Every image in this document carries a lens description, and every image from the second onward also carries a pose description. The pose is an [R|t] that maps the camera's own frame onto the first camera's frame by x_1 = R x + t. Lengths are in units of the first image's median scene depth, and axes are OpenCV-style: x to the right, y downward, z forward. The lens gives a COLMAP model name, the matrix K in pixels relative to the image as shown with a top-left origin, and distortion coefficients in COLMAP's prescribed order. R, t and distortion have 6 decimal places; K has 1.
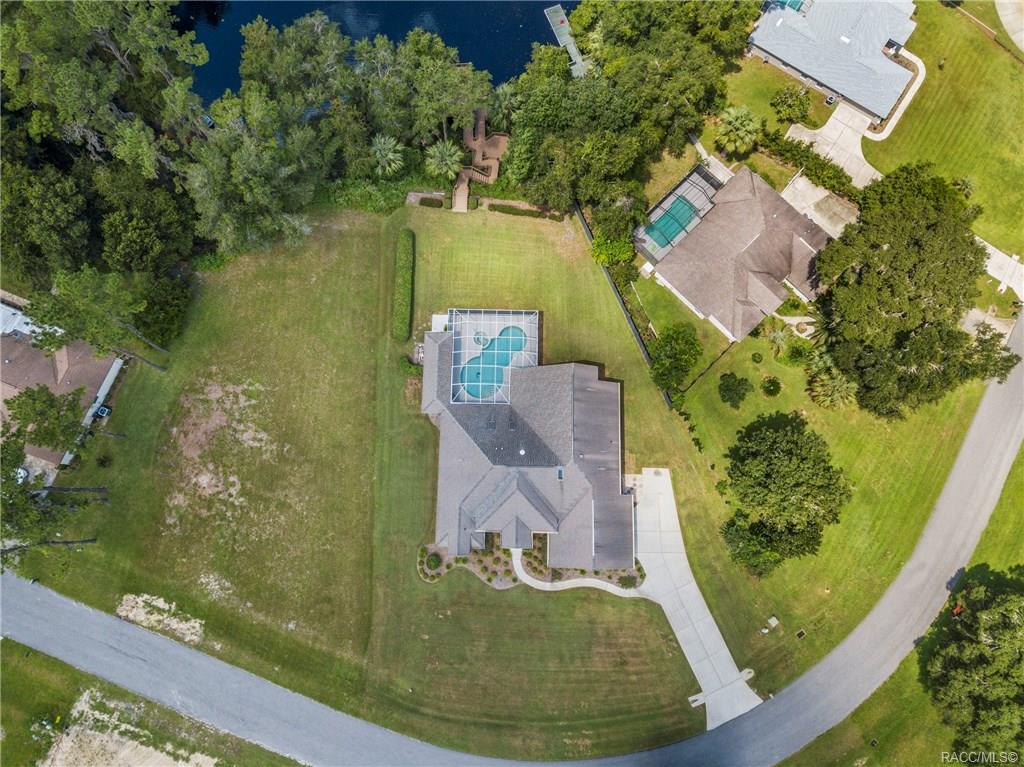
lens RADIAL K [[789.8, 0, 512.0], [0, 789.8, 383.5], [0, 0, 1]] dist [-0.002633, 0.037403]
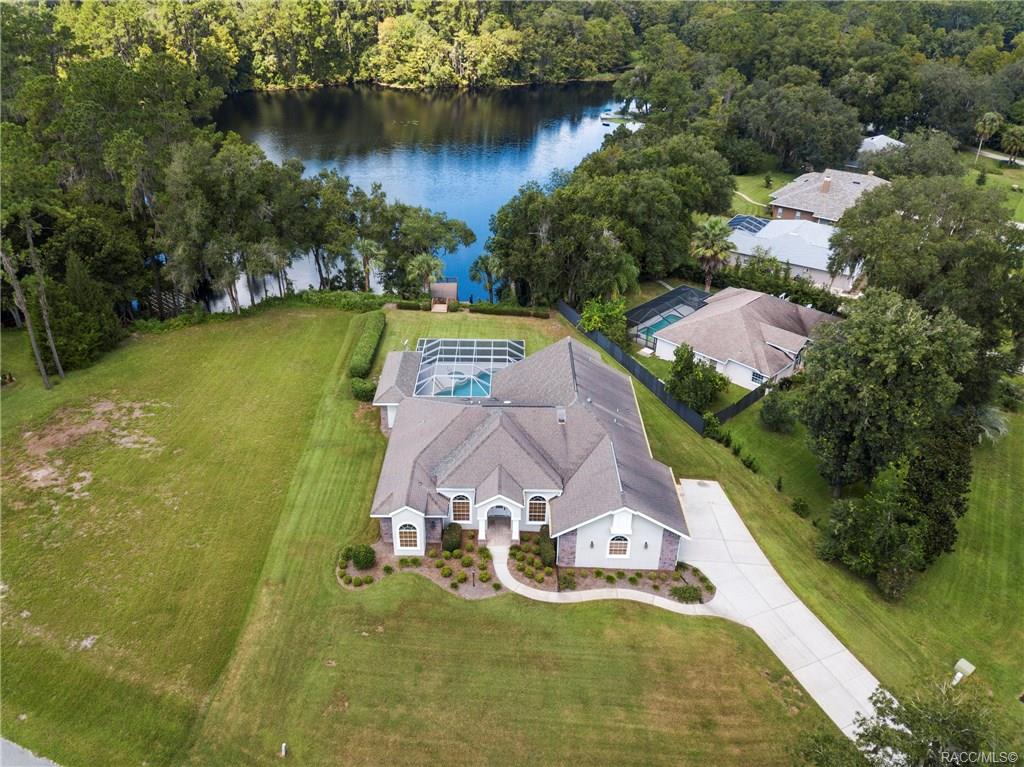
lens RADIAL K [[789.8, 0, 512.0], [0, 789.8, 383.5], [0, 0, 1]] dist [-0.002633, 0.037403]
pose [[0.999809, -0.000367, 0.019533, 0.003028], [0.015149, 0.645867, -0.763300, 0.603862], [-0.012336, 0.763450, 0.645749, 0.498760]]
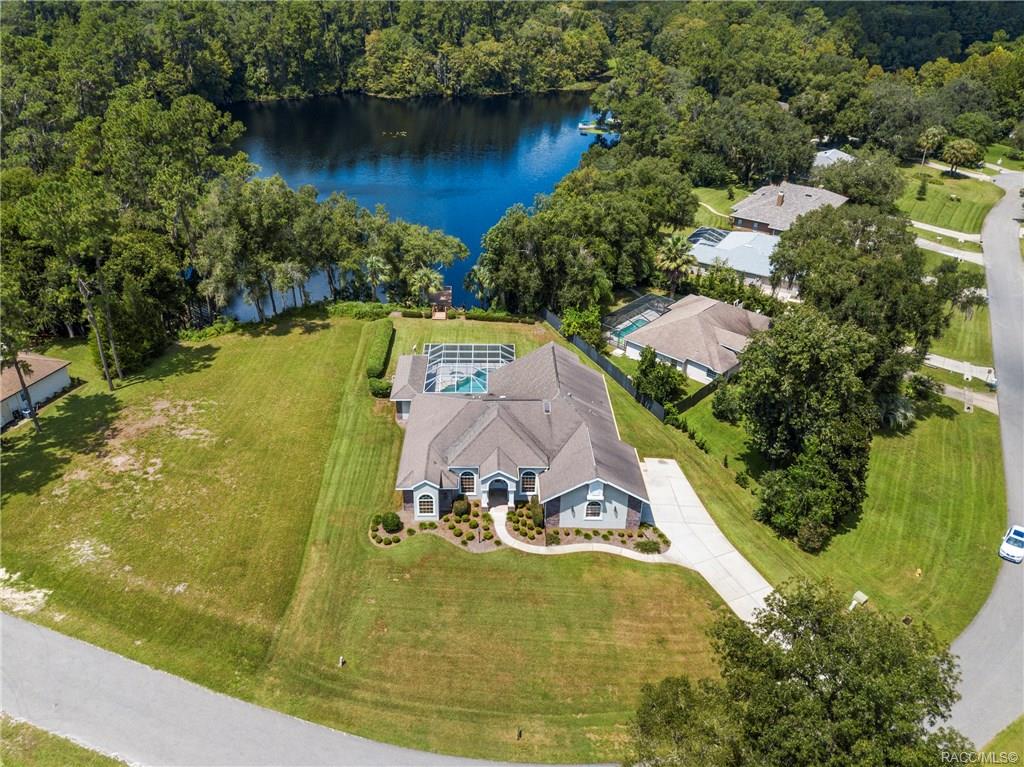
lens RADIAL K [[789.8, 0, 512.0], [0, 789.8, 383.5], [0, 0, 1]] dist [-0.002633, 0.037403]
pose [[0.999042, -0.011847, 0.042131, -0.013054], [0.039699, 0.650542, -0.758432, 0.719456], [-0.018422, 0.759378, 0.650389, 0.396313]]
